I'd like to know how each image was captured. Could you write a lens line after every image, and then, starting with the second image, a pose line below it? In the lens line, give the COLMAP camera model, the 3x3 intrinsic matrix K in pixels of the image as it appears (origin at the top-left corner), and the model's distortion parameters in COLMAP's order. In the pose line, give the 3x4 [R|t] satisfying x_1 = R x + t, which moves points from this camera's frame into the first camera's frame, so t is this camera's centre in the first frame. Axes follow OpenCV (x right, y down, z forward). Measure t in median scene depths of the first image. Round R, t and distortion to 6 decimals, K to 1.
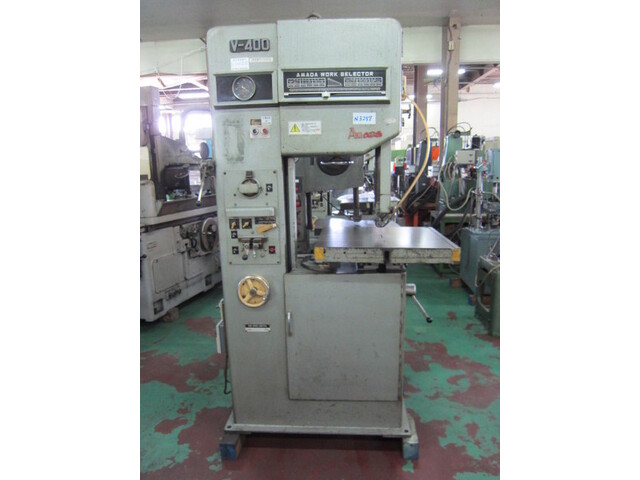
lens RADIAL K [[403.9, 0, 321.6], [0, 403.9, 249.4], [0, 0, 1]] dist [-0.069679, 0.000665]
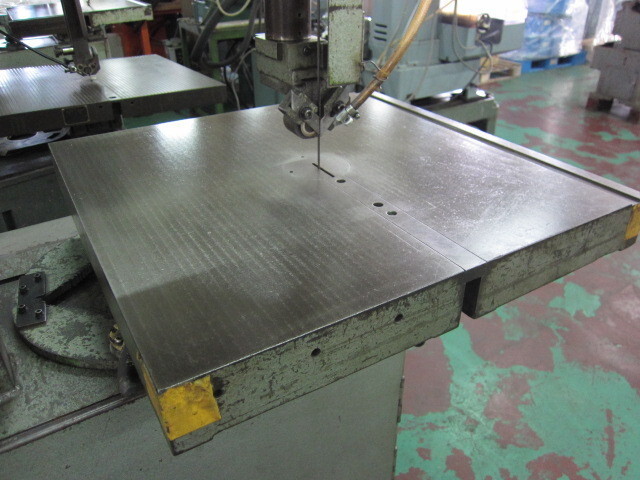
lens RADIAL K [[525.4, 0, 320.0], [0, 525.4, 240.0], [0, 0, 1]] dist [-0.057220, 0.010872]
pose [[0.813192, -0.278133, 0.511234, -0.027501], [0.099790, 0.932042, 0.348339, -0.054722], [-0.573376, -0.232250, 0.785684, 0.349325]]
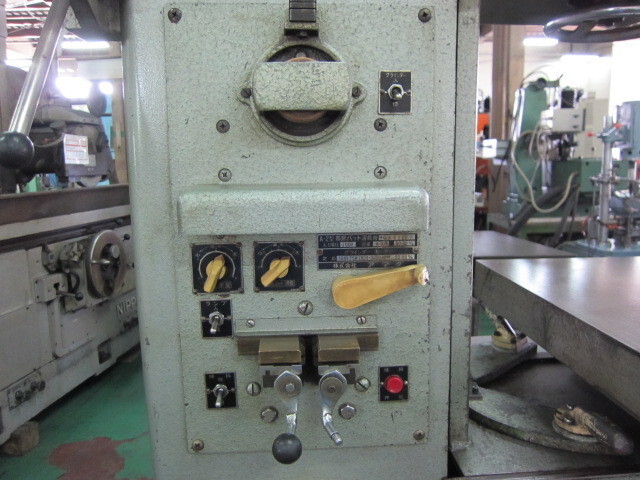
lens RADIAL K [[525.4, 0, 320.0], [0, 525.4, 240.0], [0, 0, 1]] dist [-0.057220, 0.010872]
pose [[0.993617, -0.012176, 0.112145, -0.092763], [0.017833, 0.998611, -0.049579, -0.030471], [-0.111385, 0.051262, 0.992454, 0.346257]]
